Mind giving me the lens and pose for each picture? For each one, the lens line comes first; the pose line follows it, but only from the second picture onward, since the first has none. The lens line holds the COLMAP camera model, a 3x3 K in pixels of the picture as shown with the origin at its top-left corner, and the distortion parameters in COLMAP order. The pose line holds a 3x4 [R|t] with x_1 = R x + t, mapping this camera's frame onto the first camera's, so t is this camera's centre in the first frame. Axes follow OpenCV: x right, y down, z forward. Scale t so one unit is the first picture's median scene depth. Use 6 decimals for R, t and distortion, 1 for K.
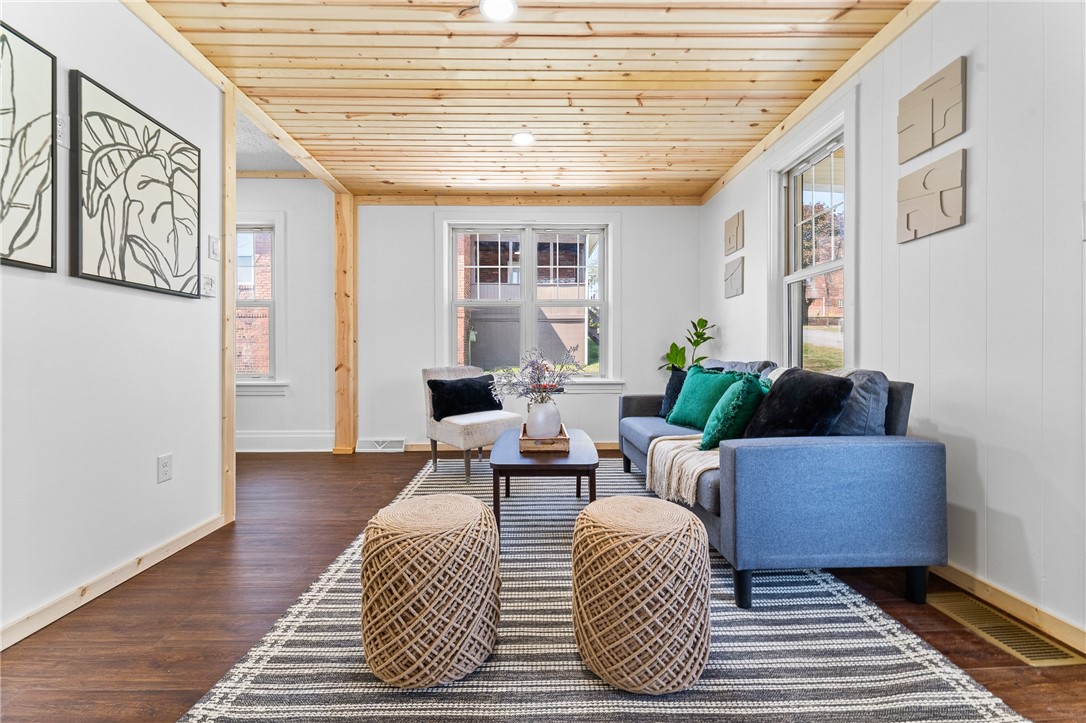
lens RADIAL K [[432.8, 0, 540.4], [0, 432.8, 351.4], [0, 0, 1]] dist [0.000915, -0.000395]
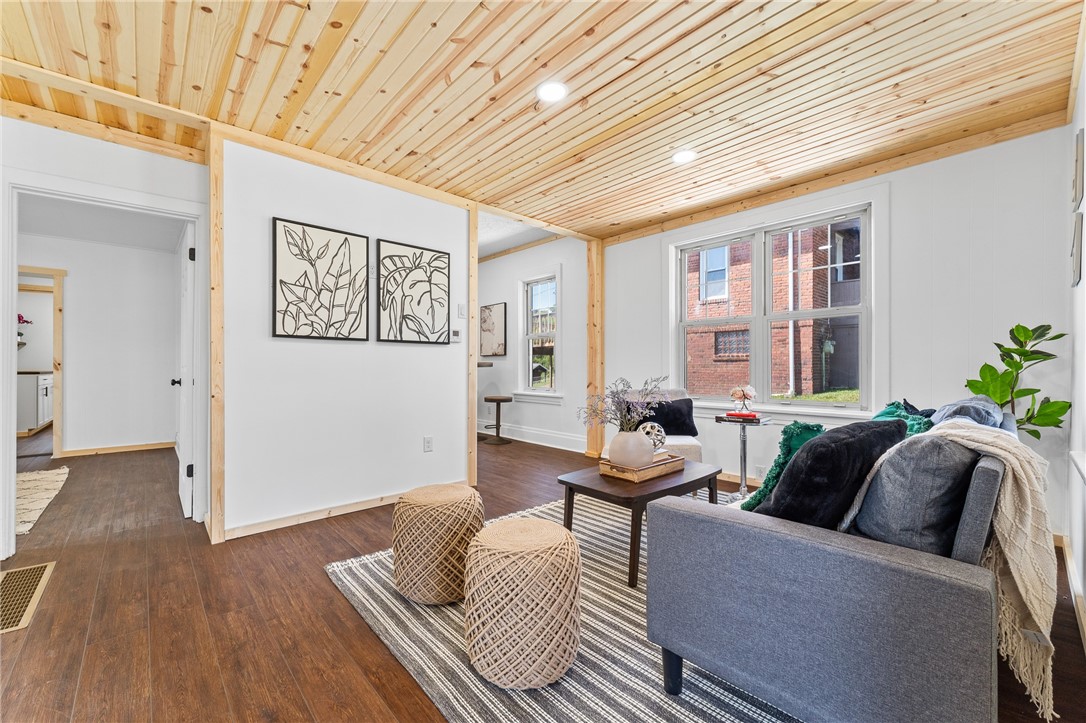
lens RADIAL K [[442.6, 0, 543.0], [0, 442.6, 361.5], [0, 0, 1]] dist [0.000852, -0.000164]
pose [[0.654934, -0.006782, -0.755655, 0.711634], [0.007204, 0.999970, -0.002731, -0.049637], [0.755651, -0.003655, 0.654964, 0.167284]]
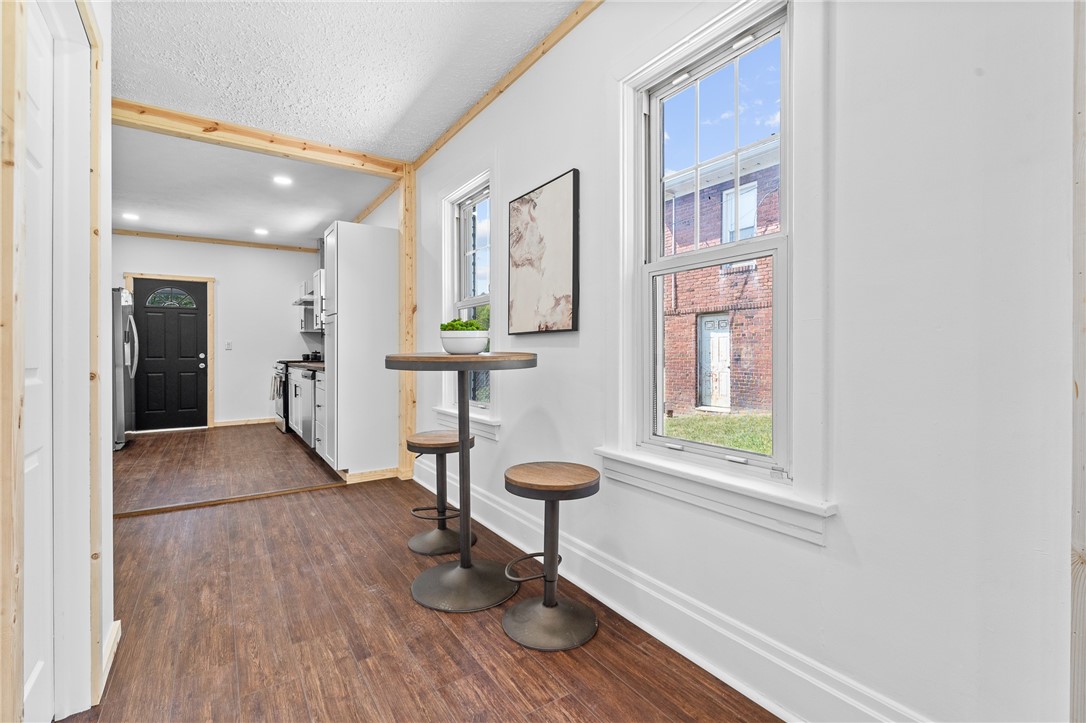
lens RADIAL K [[493.6, 0, 543.0], [0, 493.6, 361.5], [0, 0, 1]] dist [0.000062, -0.000001]
pose [[0.539545, 0.018964, -0.841743, -0.756329], [0.007092, 0.999608, 0.027066, -0.064778], [0.841927, -0.020573, 0.539200, 1.226876]]
